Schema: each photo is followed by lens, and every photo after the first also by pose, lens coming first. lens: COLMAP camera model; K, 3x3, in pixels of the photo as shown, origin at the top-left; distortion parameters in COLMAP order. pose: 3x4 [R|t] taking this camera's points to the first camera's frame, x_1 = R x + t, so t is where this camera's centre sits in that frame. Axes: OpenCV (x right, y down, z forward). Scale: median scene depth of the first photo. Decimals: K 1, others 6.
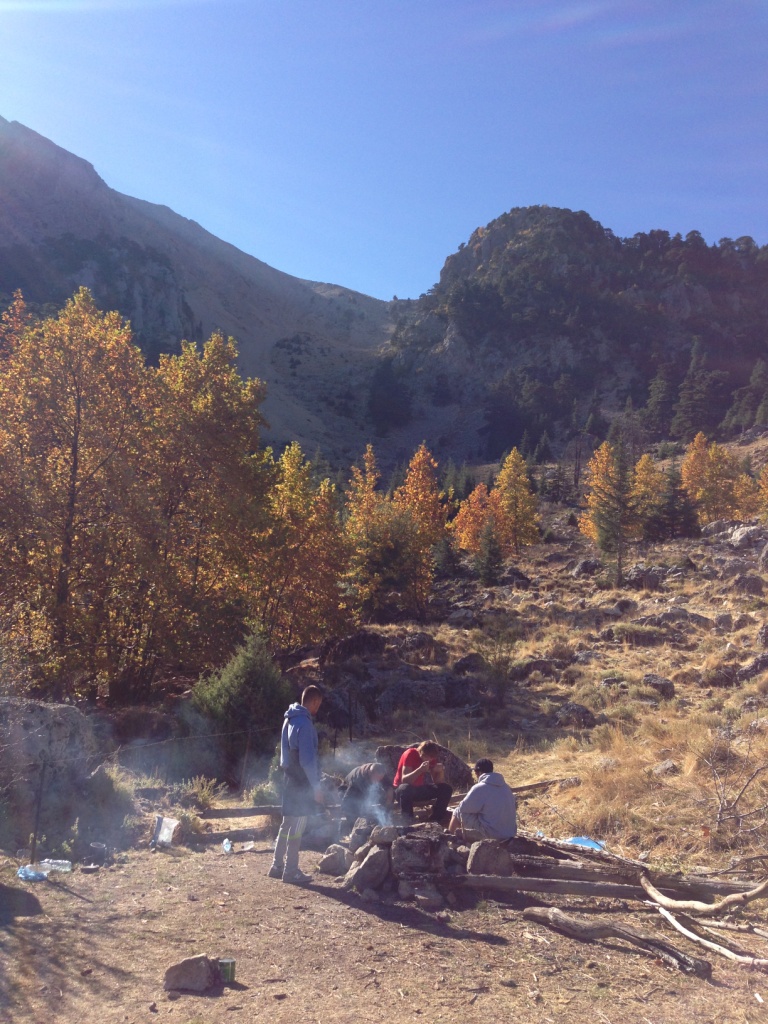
lens RADIAL K [[939.0, 0, 380.2], [0, 939.0, 503.5], [0, 0, 1]] dist [0.068025, -0.021477]
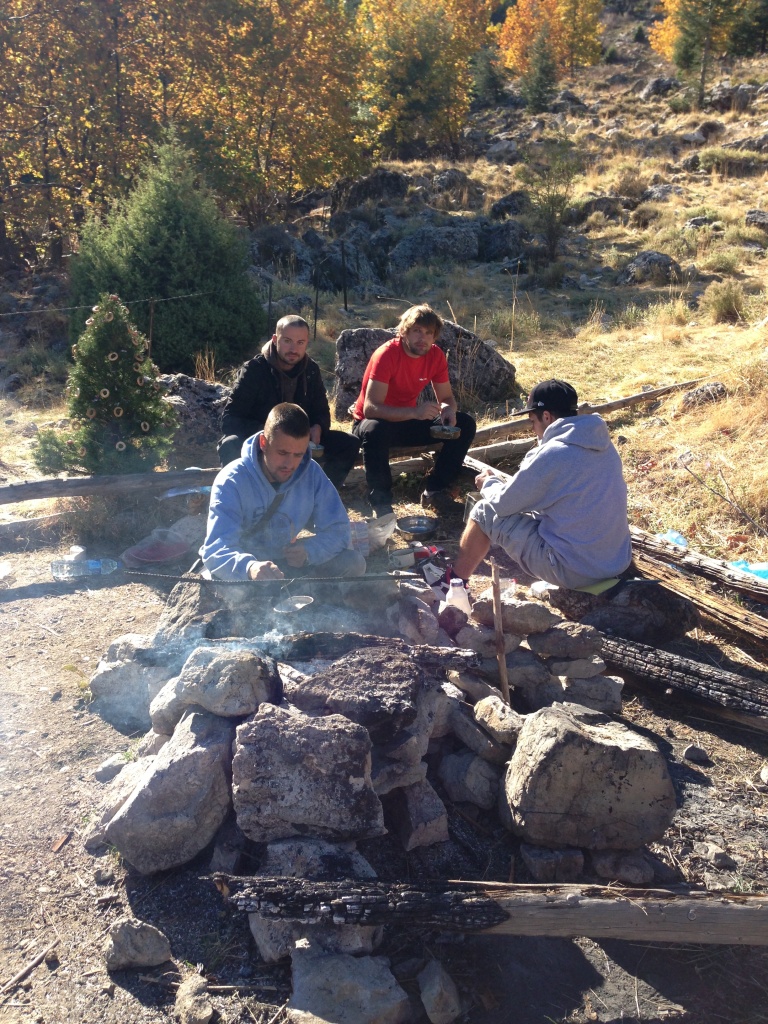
lens RADIAL K [[924.4, 0, 371.8], [0, 924.4, 539.5], [0, 0, 1]] dist [0.090795, -0.186576]
pose [[0.998936, -0.000095, -0.046122, 0.009874], [0.022108, 0.878619, 0.477011, 0.028085], [0.040478, -0.477523, 0.877686, 0.121796]]
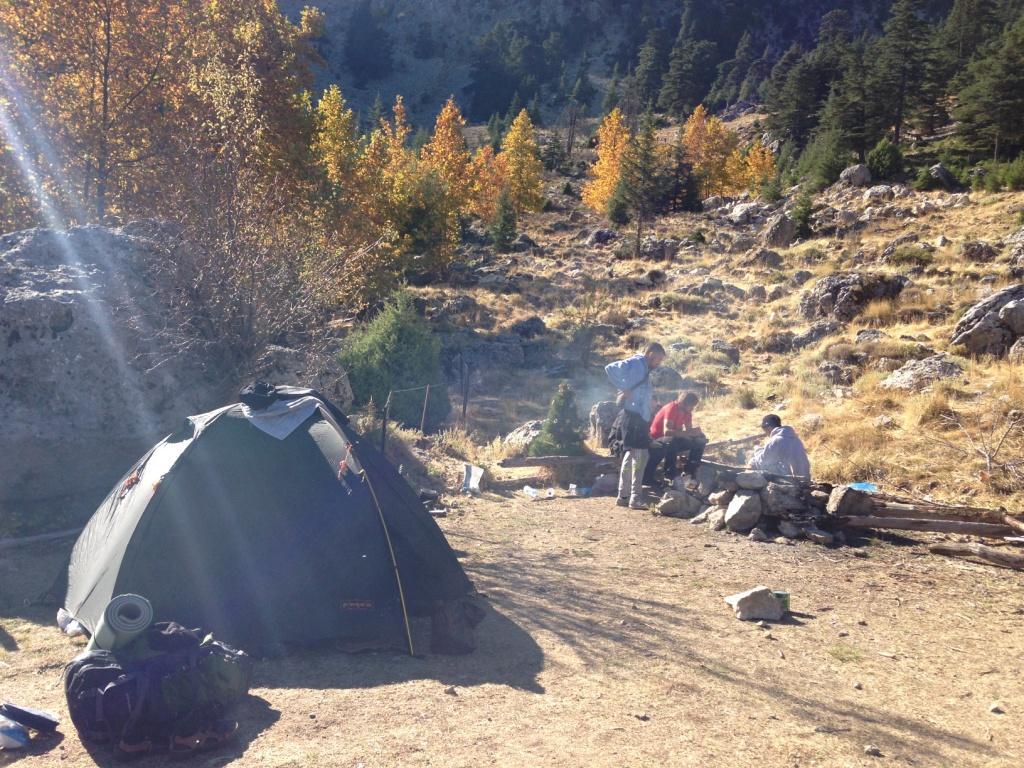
lens RADIAL K [[939.0, 0, 505.3], [0, 939.0, 381.5], [0, 0, 1]] dist [0.068025, -0.021477]
pose [[0.985511, 0.015162, 0.168934, -0.068624], [-0.052392, 0.974501, 0.218179, 0.004856], [-0.161319, -0.223869, 0.961176, 0.011393]]
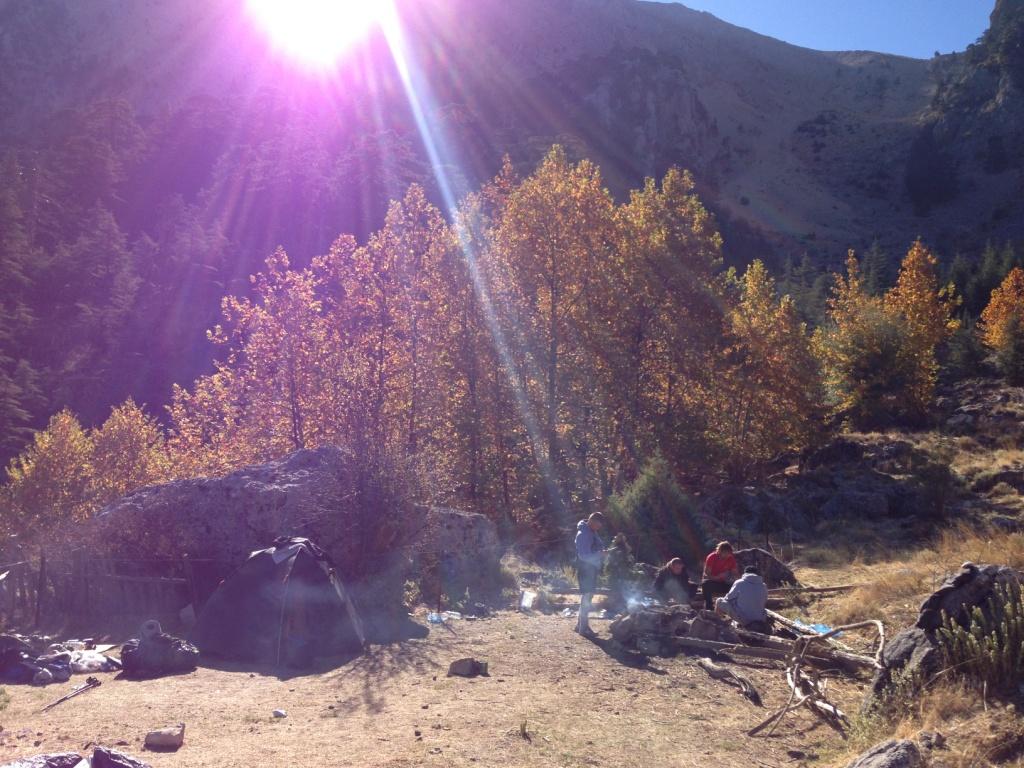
lens RADIAL K [[939.0, 0, 505.3], [0, 939.0, 381.5], [0, 0, 1]] dist [0.068025, -0.021477]
pose [[0.909600, -0.038768, -0.413671, 0.069986], [0.072586, 0.995153, 0.066344, -0.018732], [0.409094, -0.090374, 0.908006, -0.062752]]
